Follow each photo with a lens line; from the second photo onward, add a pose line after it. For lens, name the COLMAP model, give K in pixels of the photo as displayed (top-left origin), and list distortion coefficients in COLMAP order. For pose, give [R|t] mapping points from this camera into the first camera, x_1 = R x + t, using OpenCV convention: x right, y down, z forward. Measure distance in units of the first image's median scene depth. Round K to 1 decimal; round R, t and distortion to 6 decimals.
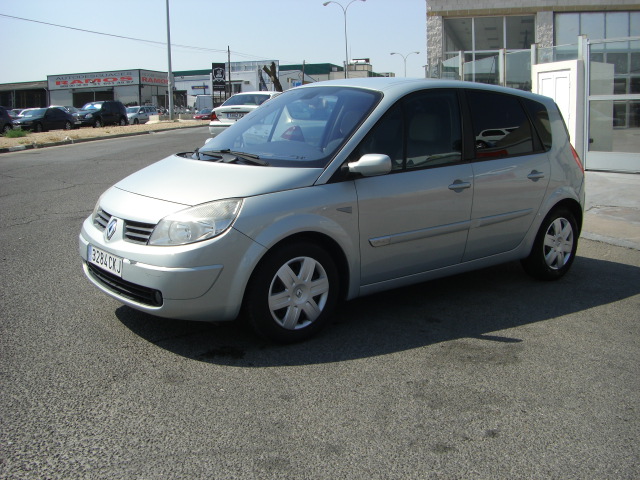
lens RADIAL K [[715.4, 0, 318.4], [0, 715.4, 239.6], [0, 0, 1]] dist [-0.143124, 0.000000]
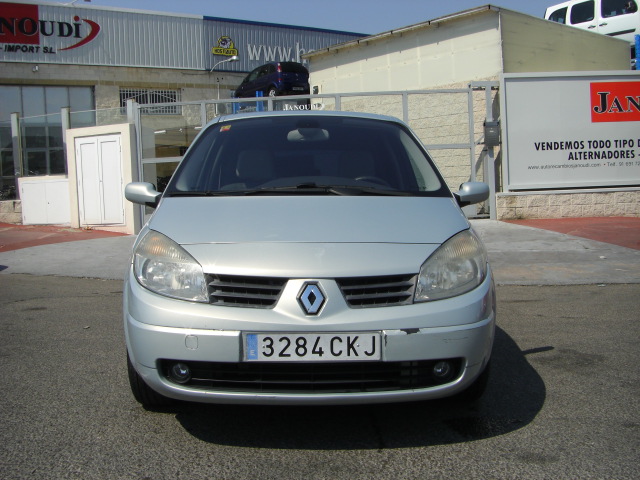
lens RADIAL K [[715.4, 0, 317.8], [0, 715.4, 240.5], [0, 0, 1]] dist [-0.143124, 0.000000]
pose [[0.611436, -0.072793, 0.787939, -0.261941], [0.163320, 0.985929, -0.035652, -0.013683], [-0.774256, 0.150485, 0.614721, 0.192590]]
